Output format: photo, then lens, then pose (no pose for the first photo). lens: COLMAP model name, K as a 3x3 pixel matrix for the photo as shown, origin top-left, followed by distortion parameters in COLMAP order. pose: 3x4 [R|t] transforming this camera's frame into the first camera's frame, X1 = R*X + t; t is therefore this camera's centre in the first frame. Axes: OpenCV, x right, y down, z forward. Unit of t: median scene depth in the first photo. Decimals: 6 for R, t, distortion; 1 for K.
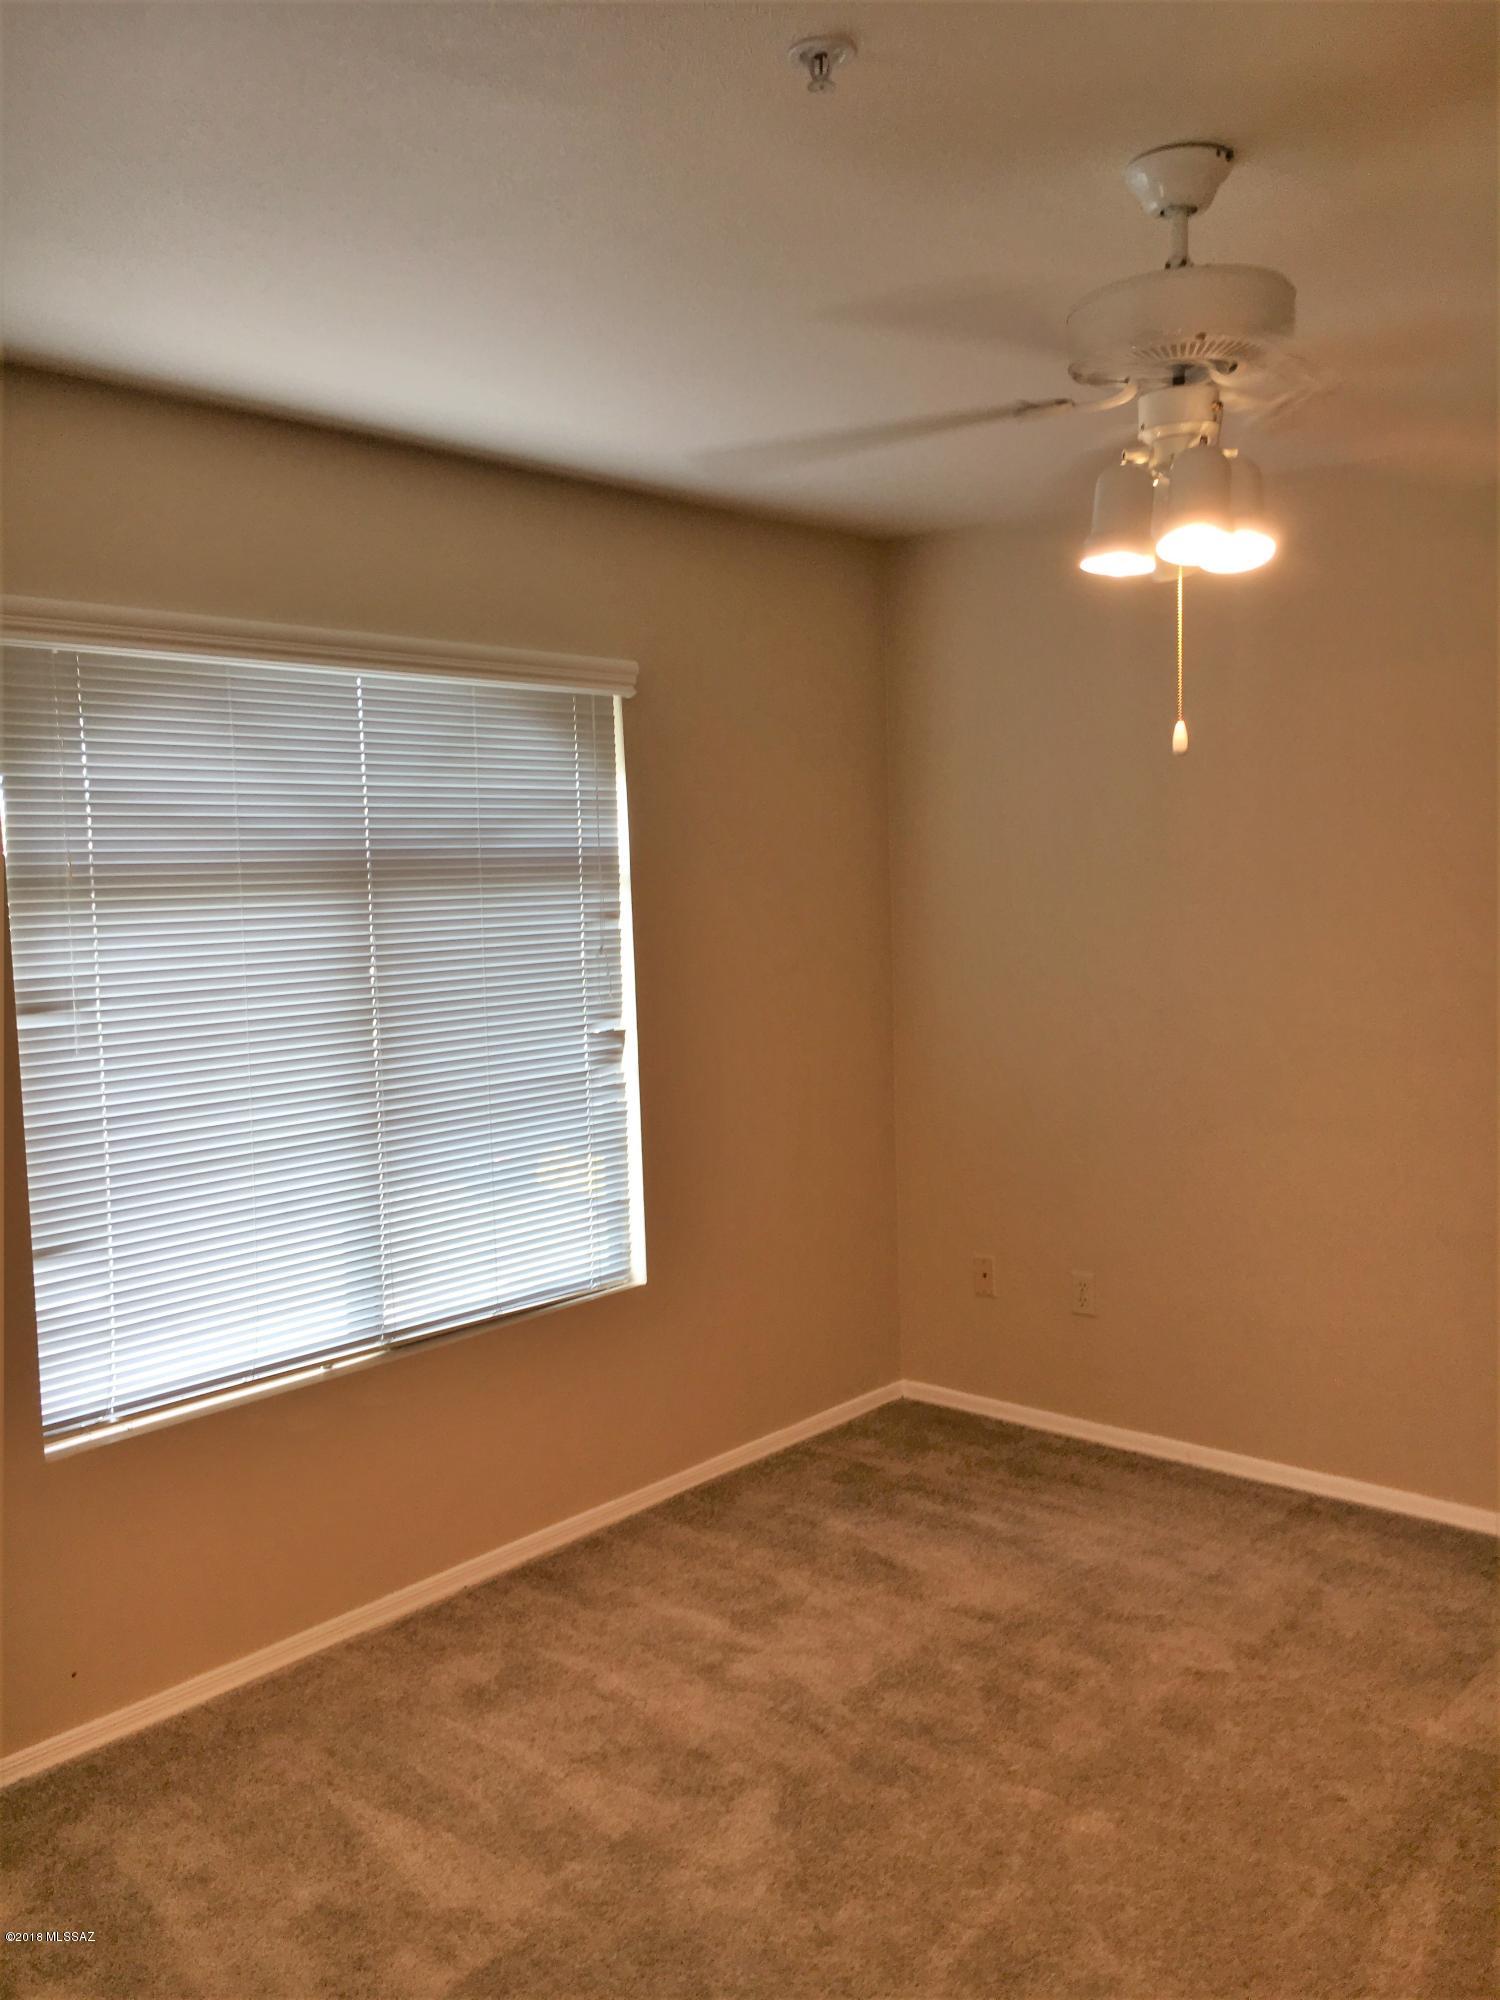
lens RADIAL K [[1700.0, 0, 748.9], [0, 1700.0, 1002.0], [0, 0, 1]] dist [0.066313, -0.084001]
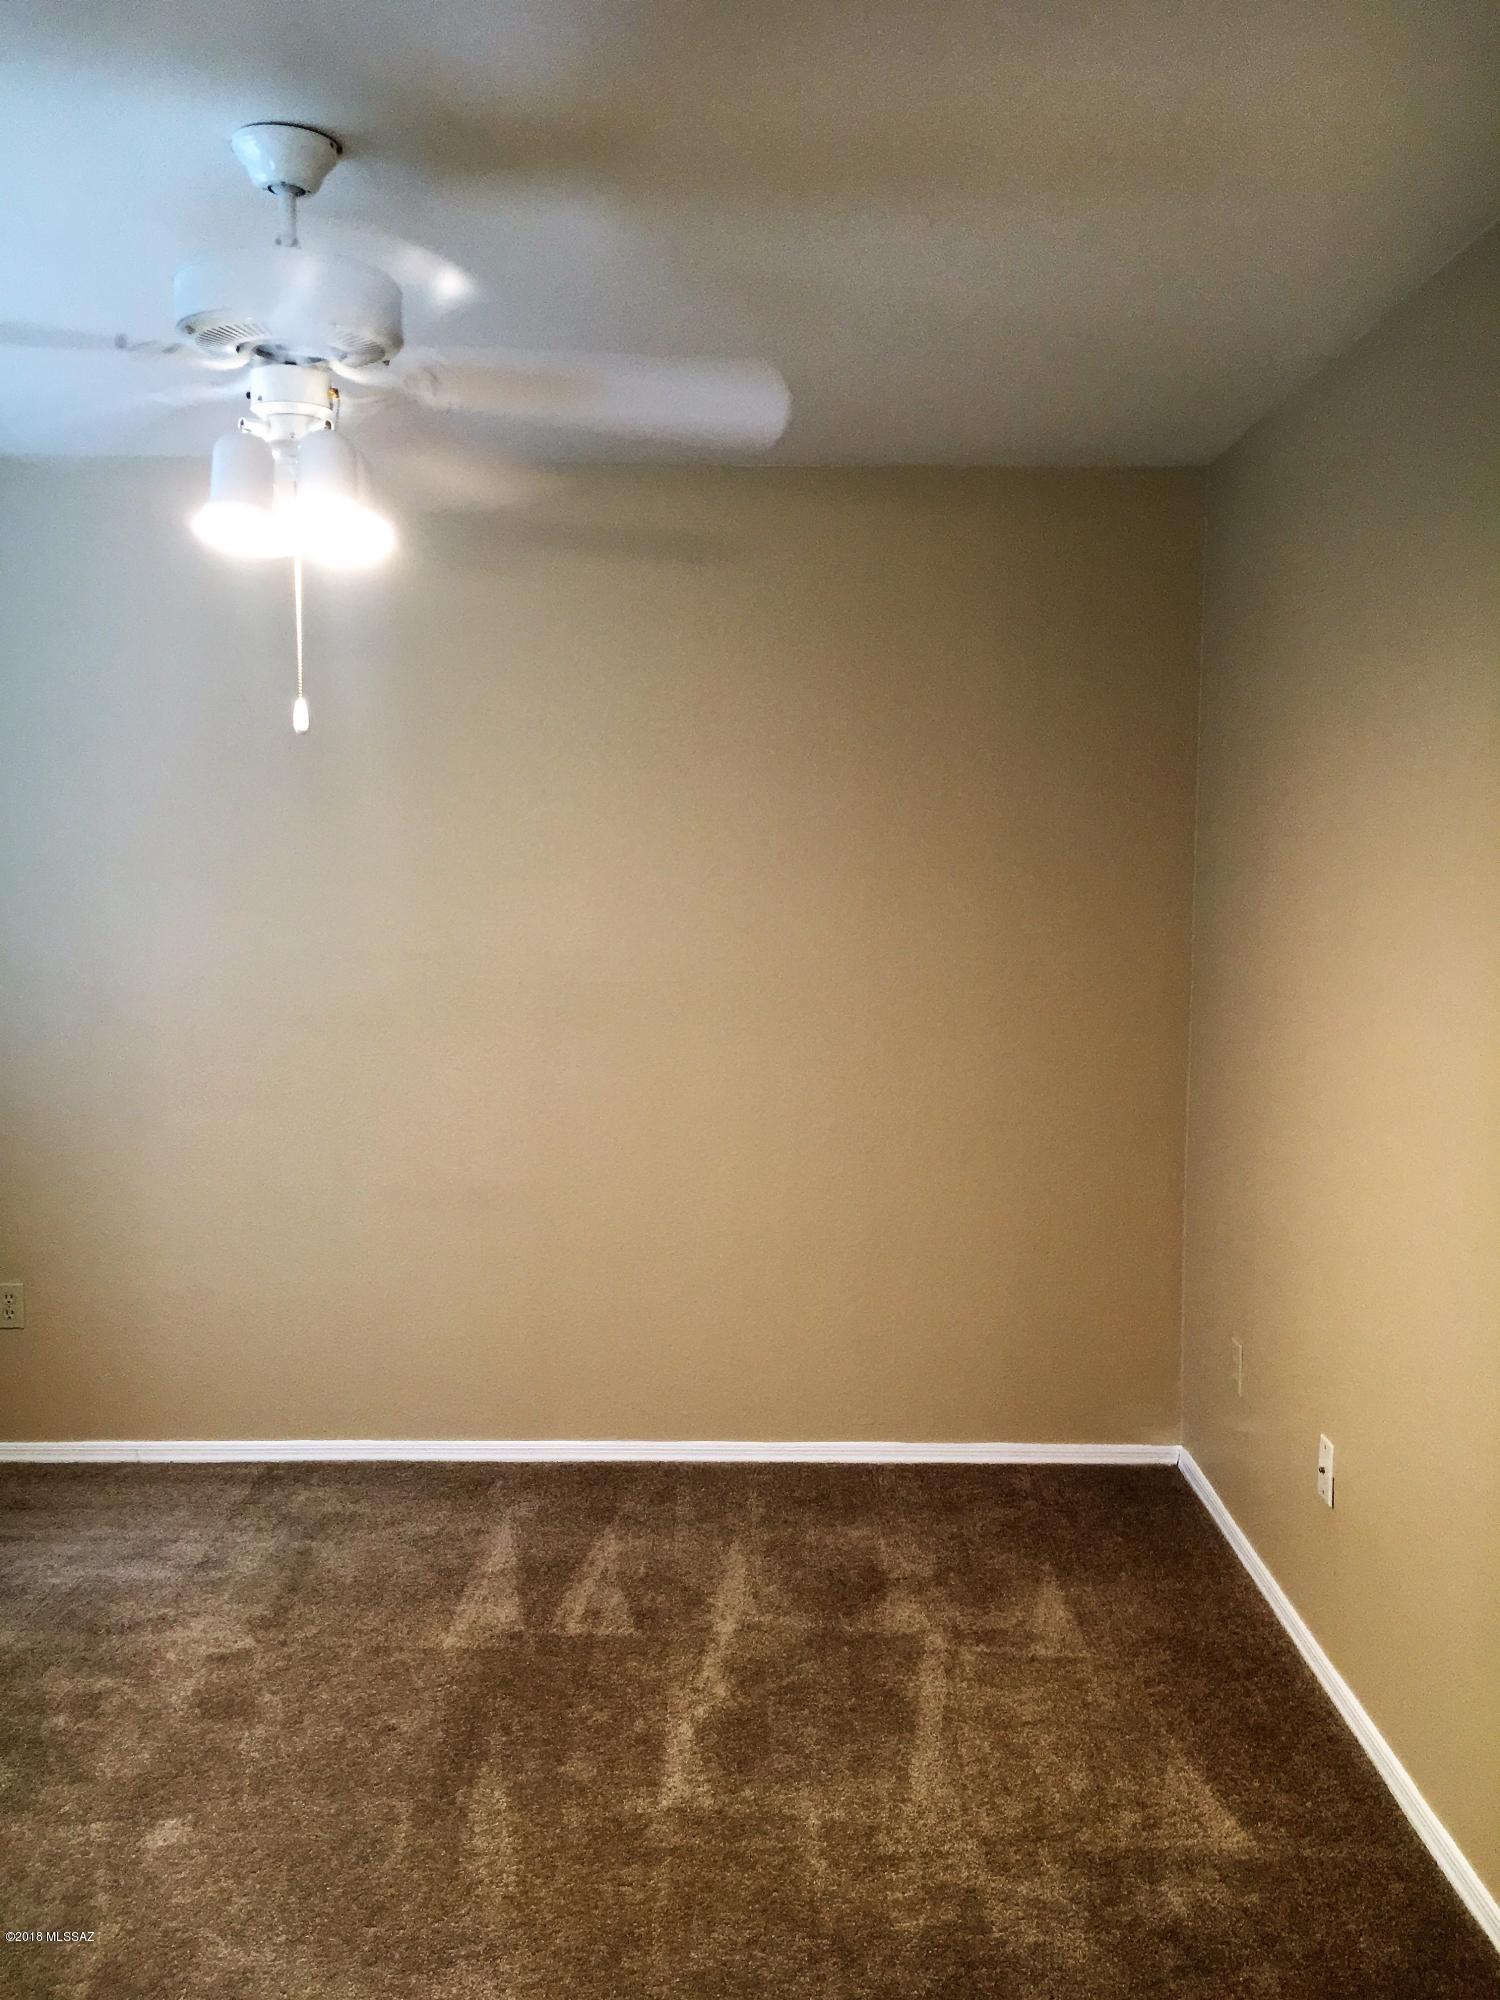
lens RADIAL K [[1700.0, 0, 747.8], [0, 1700.0, 999.6], [0, 0, 1]] dist [0.066313, -0.084001]
pose [[0.766118, -0.038300, 0.641557, -0.140683], [0.034603, 0.999233, 0.018332, 0.002379], [-0.641767, 0.008155, 0.766856, 0.041521]]
